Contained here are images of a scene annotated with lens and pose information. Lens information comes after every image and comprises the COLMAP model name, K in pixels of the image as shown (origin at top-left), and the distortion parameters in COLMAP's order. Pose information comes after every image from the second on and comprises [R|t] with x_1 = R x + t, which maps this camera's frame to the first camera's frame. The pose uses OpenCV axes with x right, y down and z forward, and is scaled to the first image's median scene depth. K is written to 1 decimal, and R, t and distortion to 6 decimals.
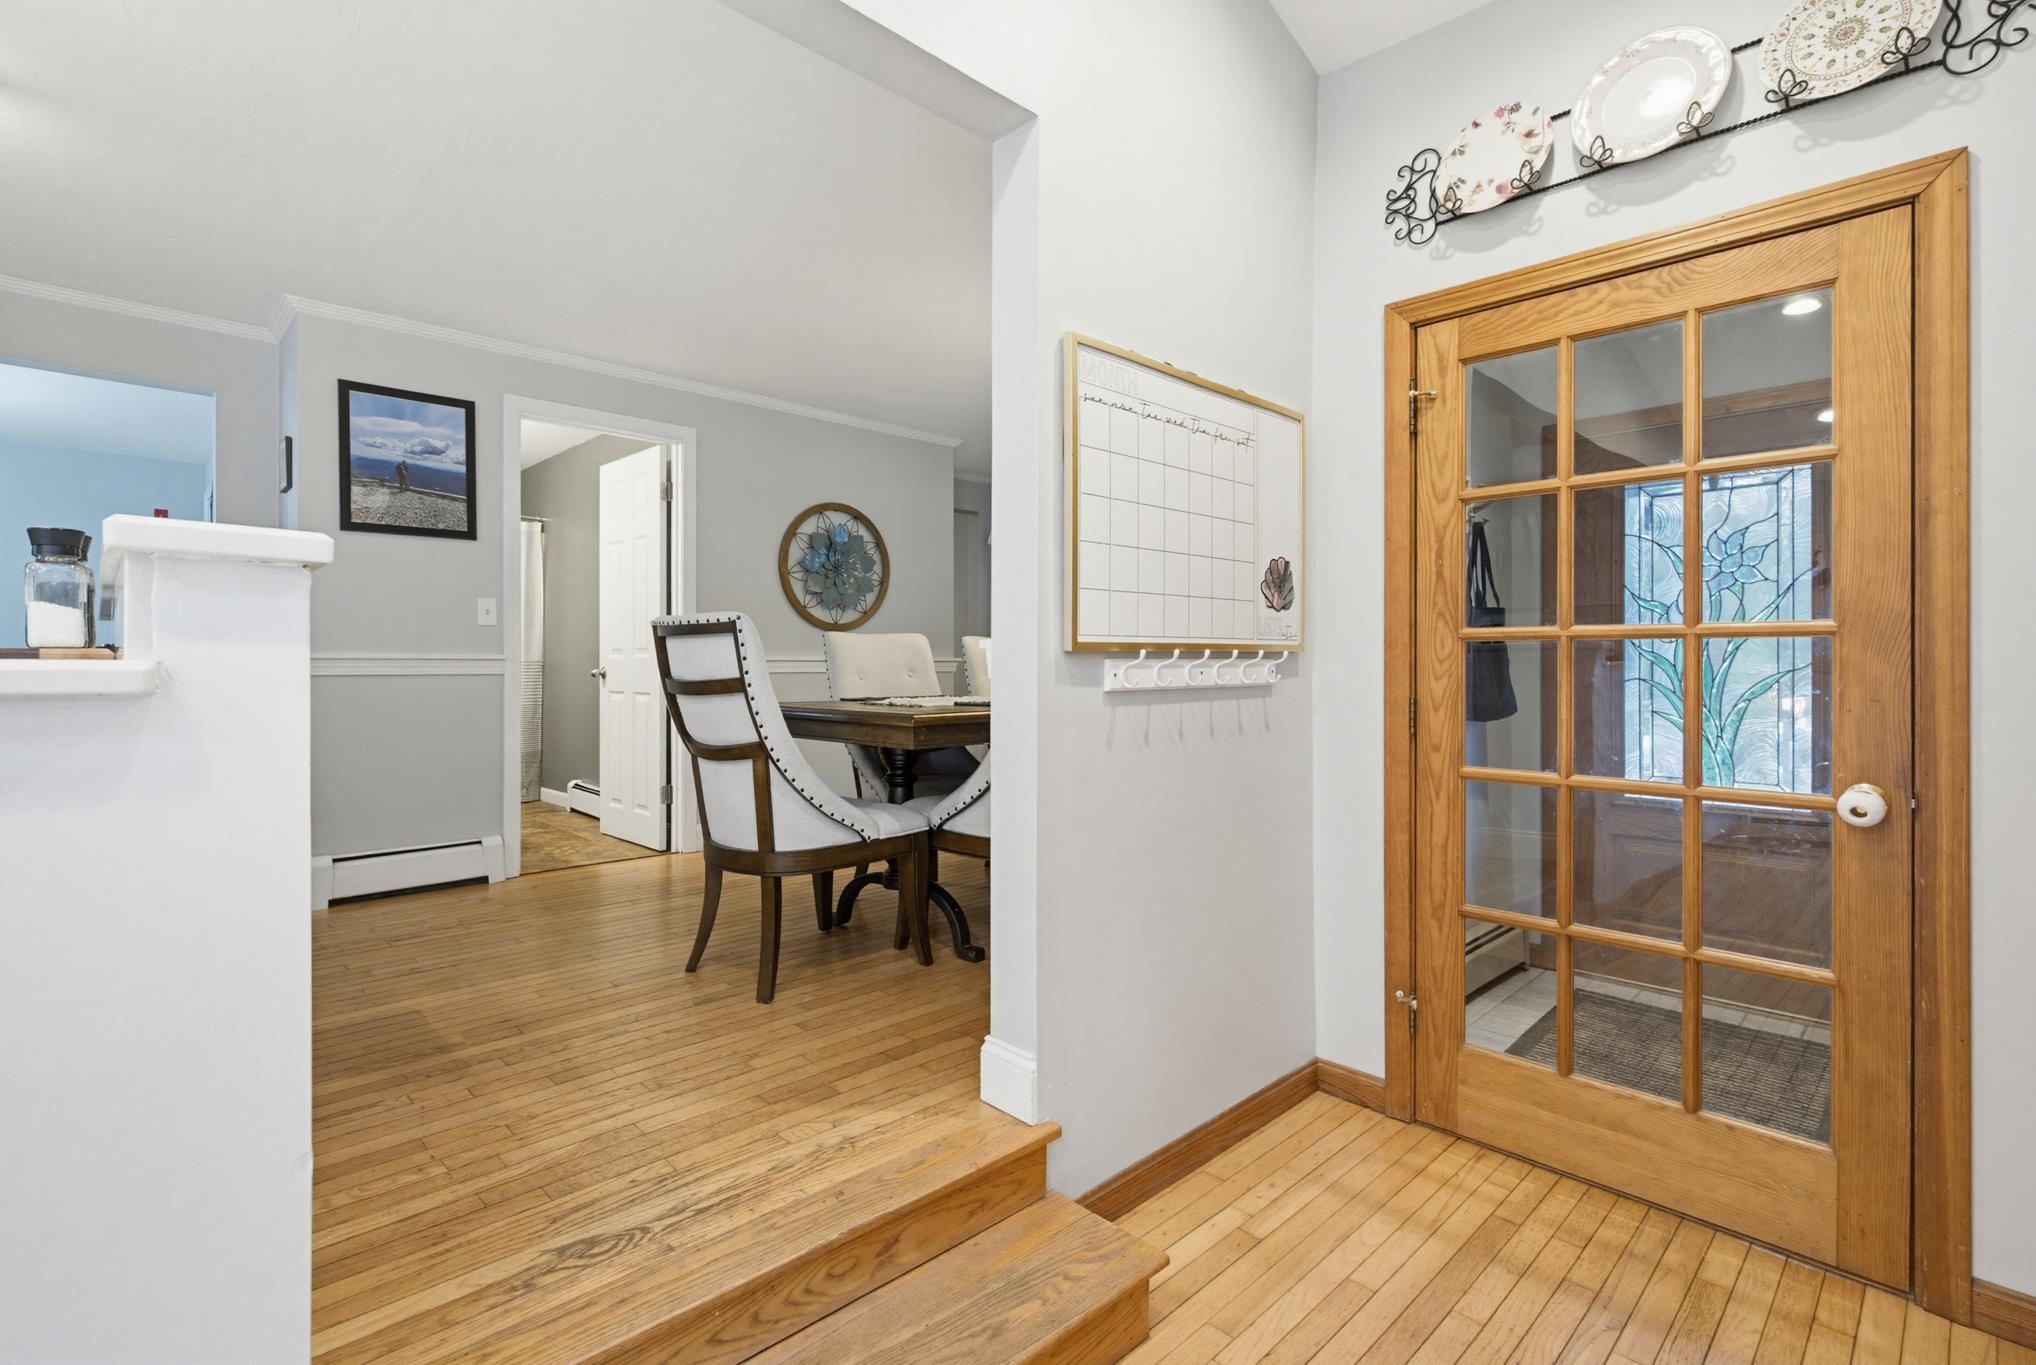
lens RADIAL K [[912.2, 0, 1015.7], [0, 912.2, 673.0], [0, 0, 1]] dist [-0.003128, -0.000033]
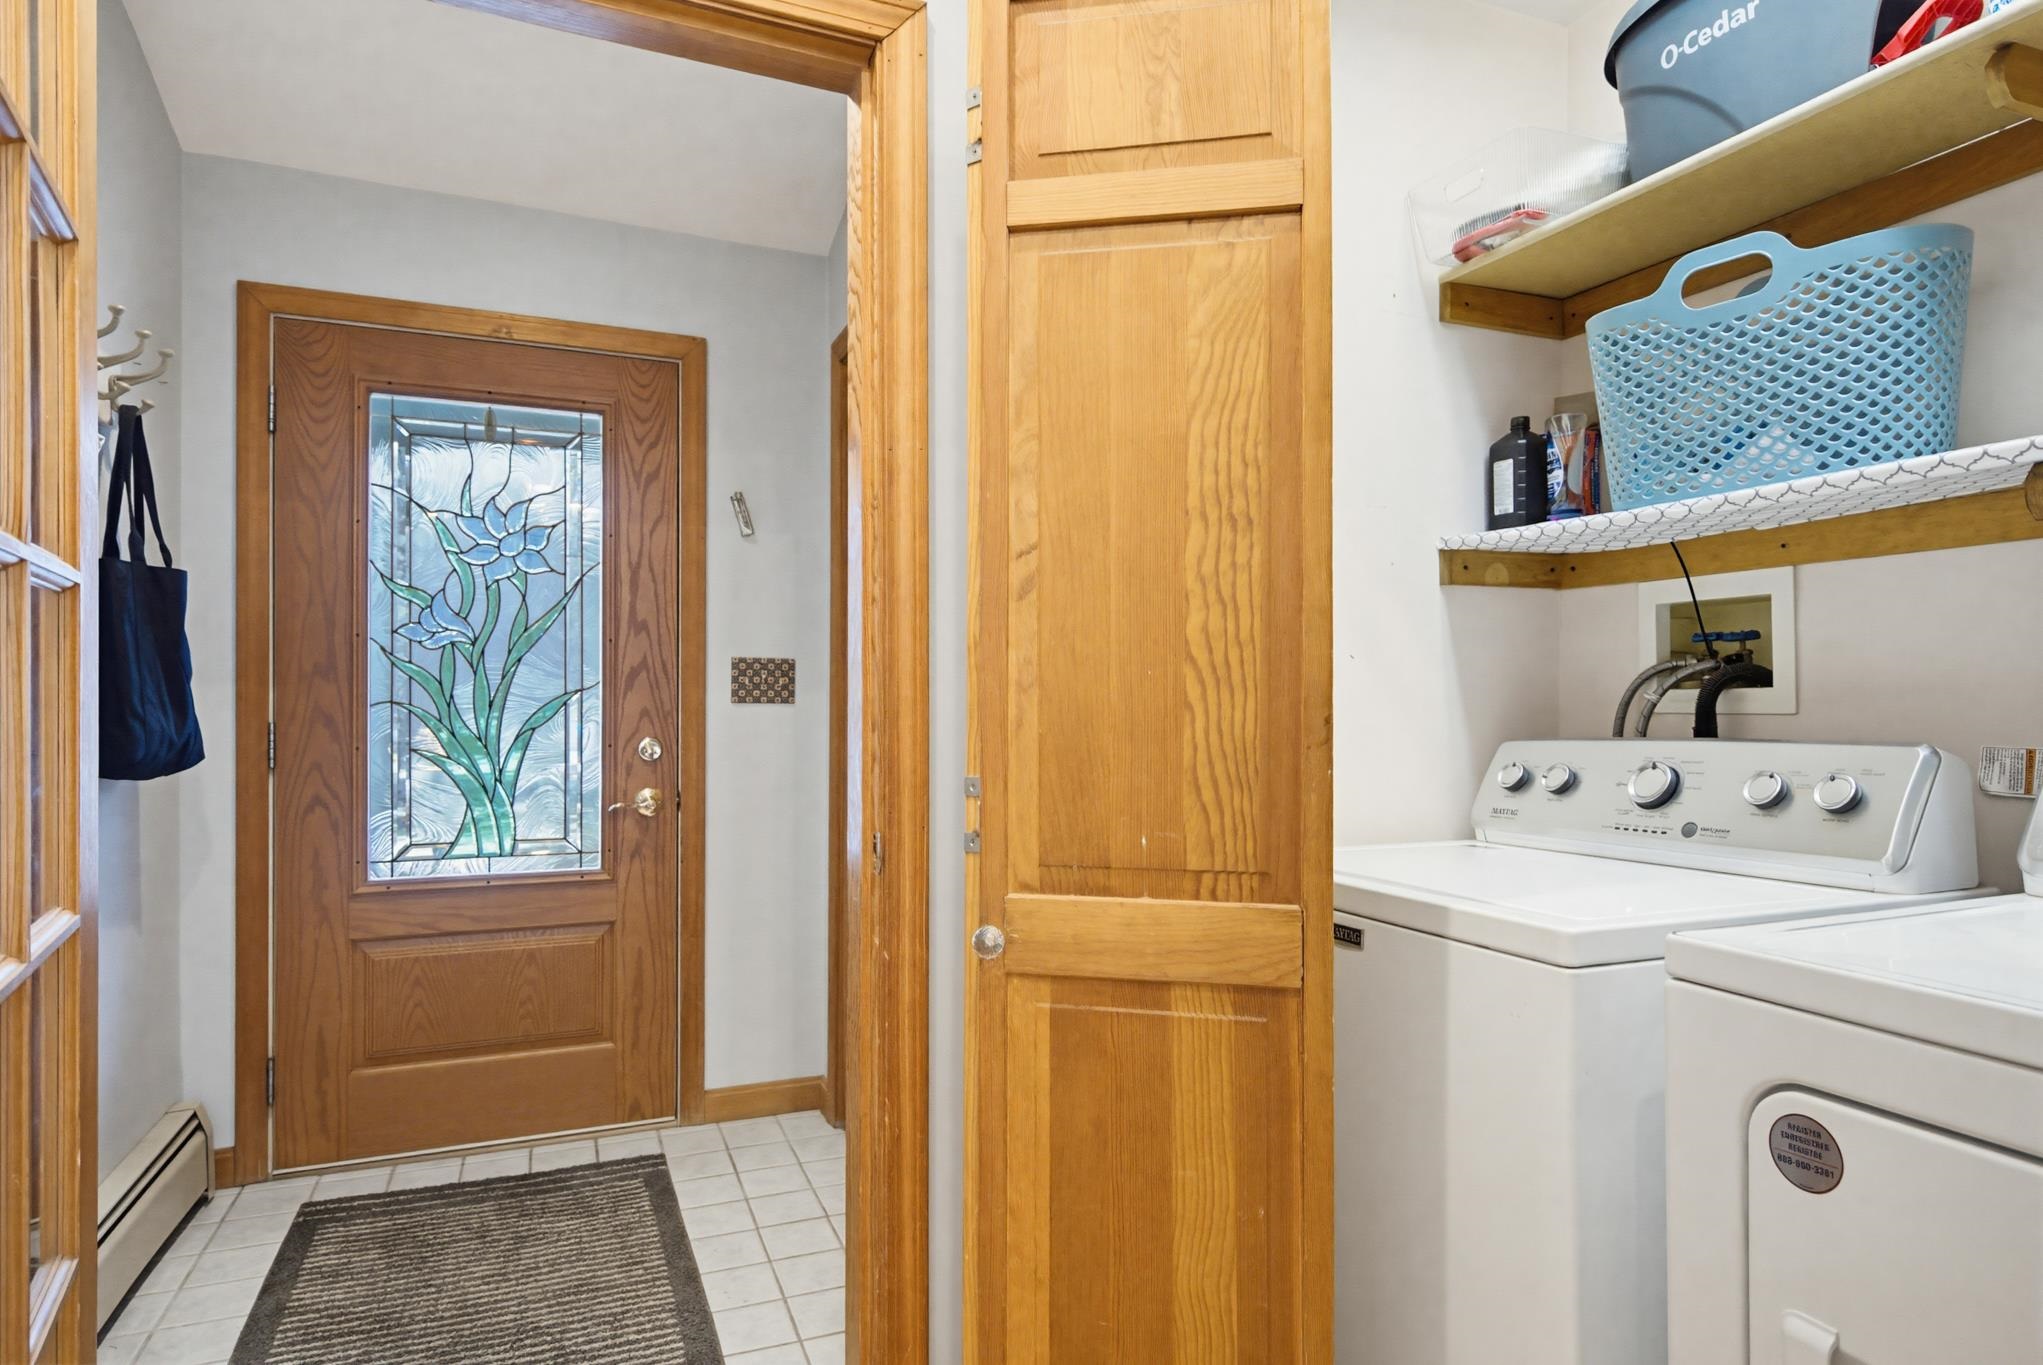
lens RADIAL K [[1113.2, 0, 1016.9], [0, 1113.2, 693.6], [0, 0, 1]] dist [0.000095, -0.000702]
pose [[0.365732, 0.005192, 0.930706, 0.094661], [0.004909, 0.999960, -0.007508, 0.009819], [-0.930707, 0.007315, 0.365692, 0.288685]]
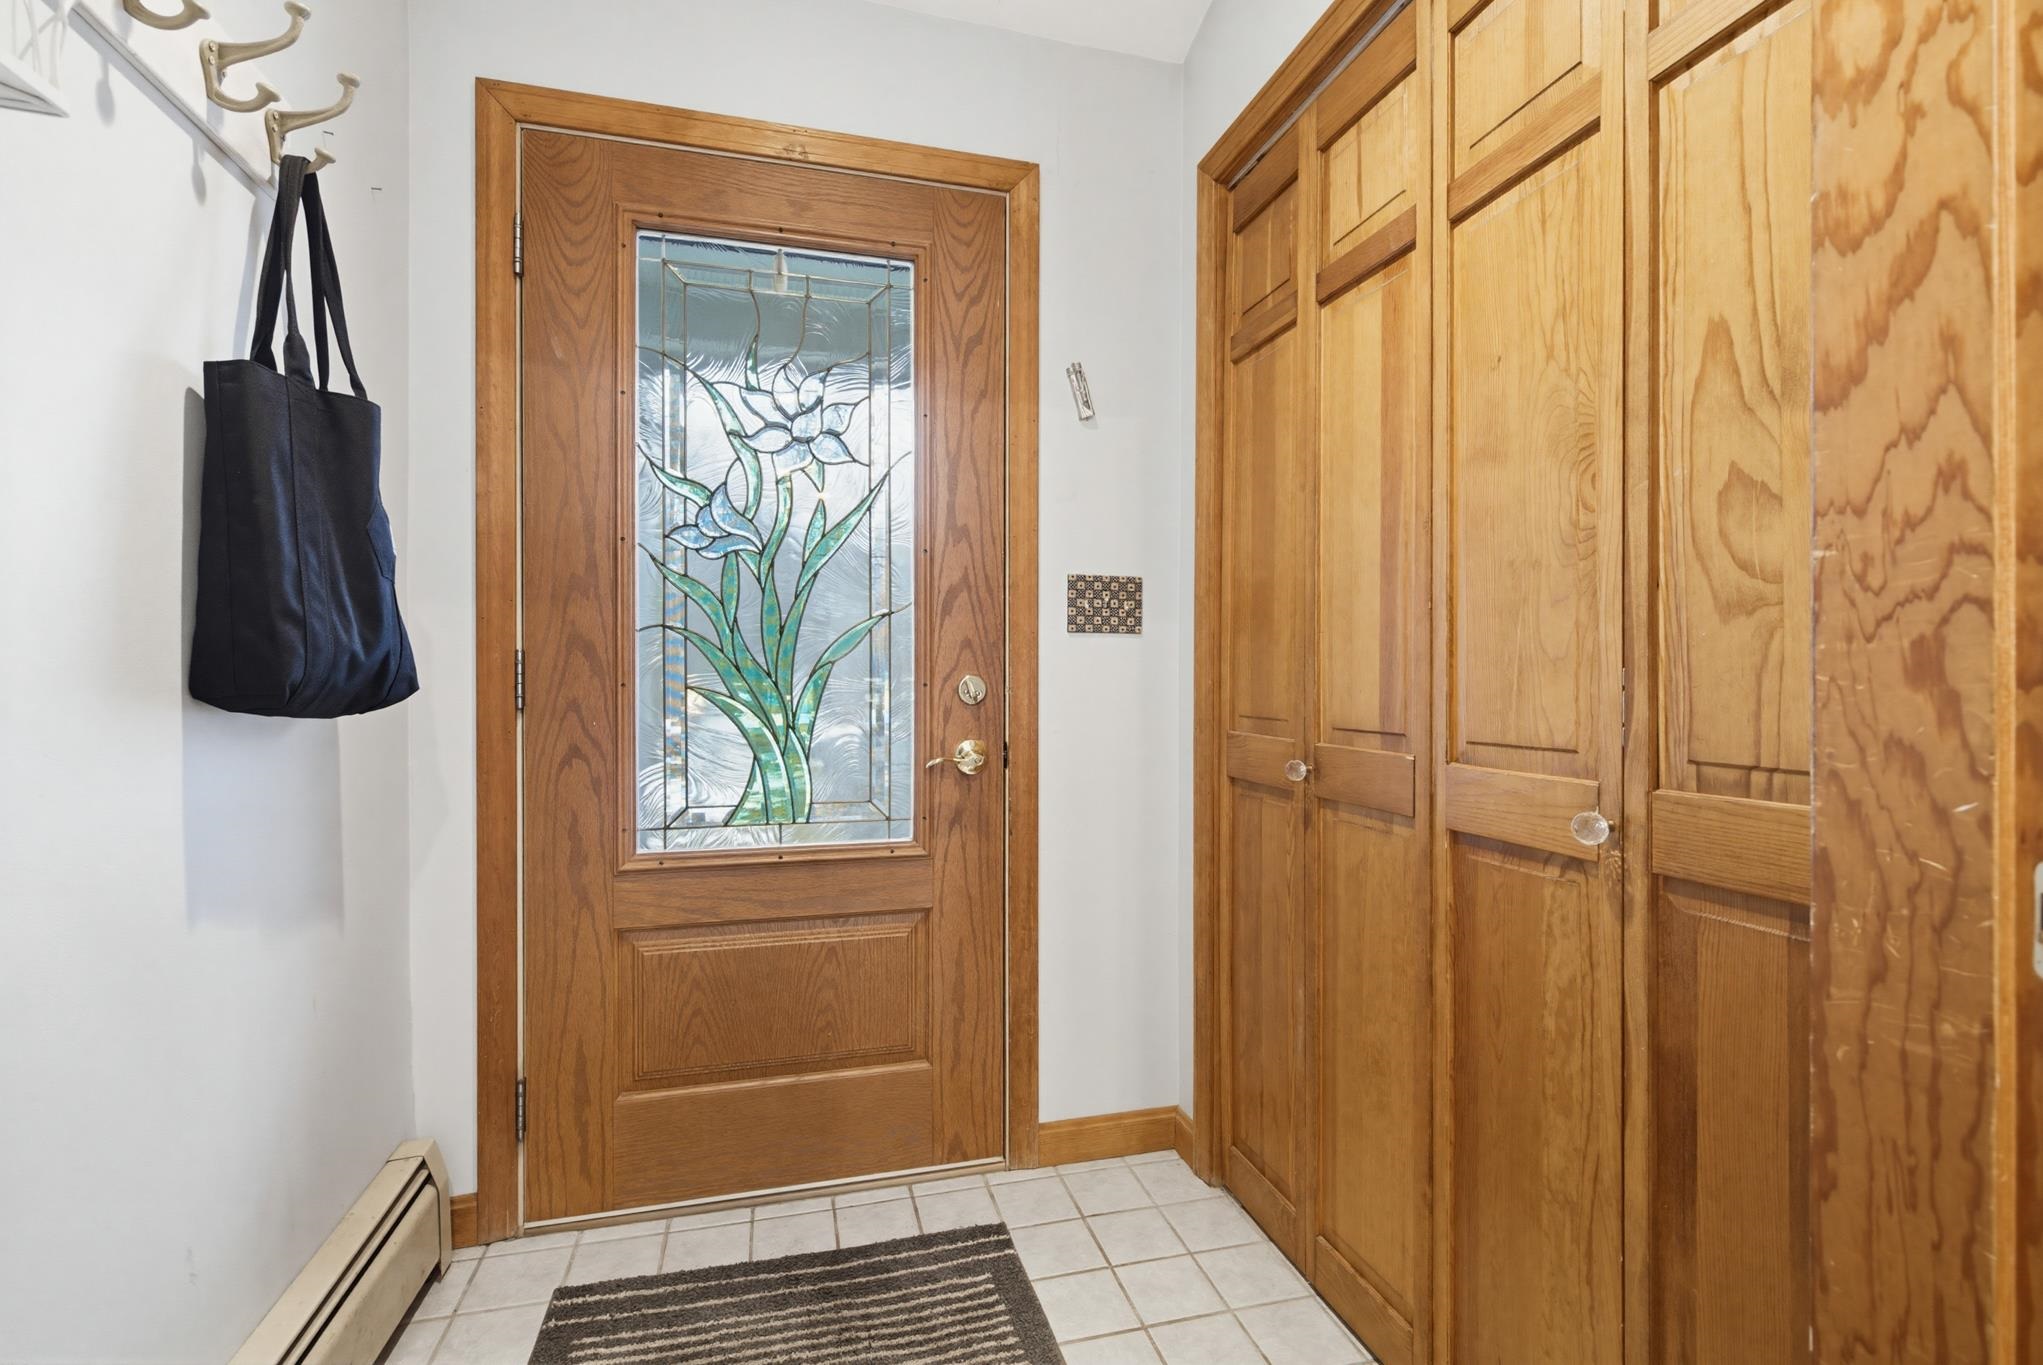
lens RADIAL K [[915.4, 0, 1019.2], [0, 915.4, 672.9], [0, 0, 1]] dist [-0.003128, -0.000033]
pose [[0.487600, -0.000790, 0.873067, 0.343555], [0.004989, 0.999986, -0.001881, 0.038508], [-0.873053, 0.005273, 0.487597, 0.599884]]
